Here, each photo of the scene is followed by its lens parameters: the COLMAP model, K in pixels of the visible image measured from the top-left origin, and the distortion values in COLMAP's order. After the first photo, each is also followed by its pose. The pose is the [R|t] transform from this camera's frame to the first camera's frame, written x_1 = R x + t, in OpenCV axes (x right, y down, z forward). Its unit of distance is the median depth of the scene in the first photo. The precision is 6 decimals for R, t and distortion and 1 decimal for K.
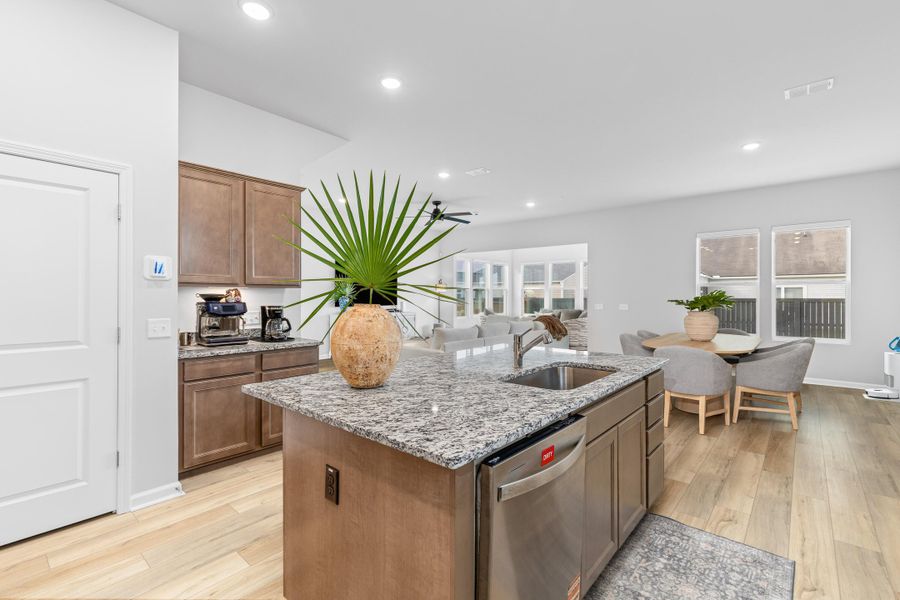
lens RADIAL K [[406.0, 0, 451.4], [0, 406.0, 294.0], [0, 0, 1]] dist [0.005169, 0.000197]
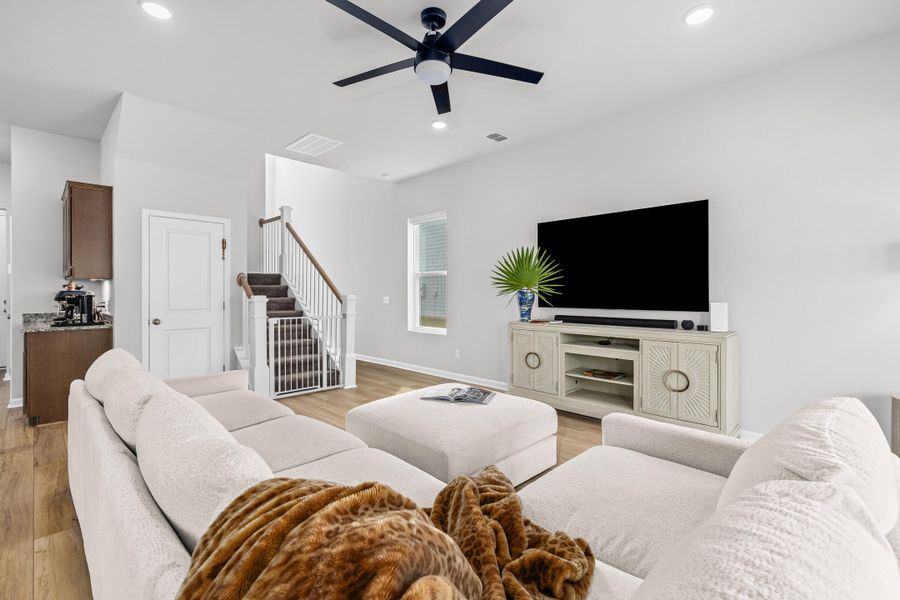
lens RADIAL K [[406.0, 0, 451.4], [0, 406.0, 294.0], [0, 0, 1]] dist [0.005169, 0.000197]
pose [[-0.065287, 0.006706, -0.997844, 0.311686], [0.001904, 0.999976, 0.006595, 0.010571], [0.997865, -0.001470, -0.065299, 1.028036]]
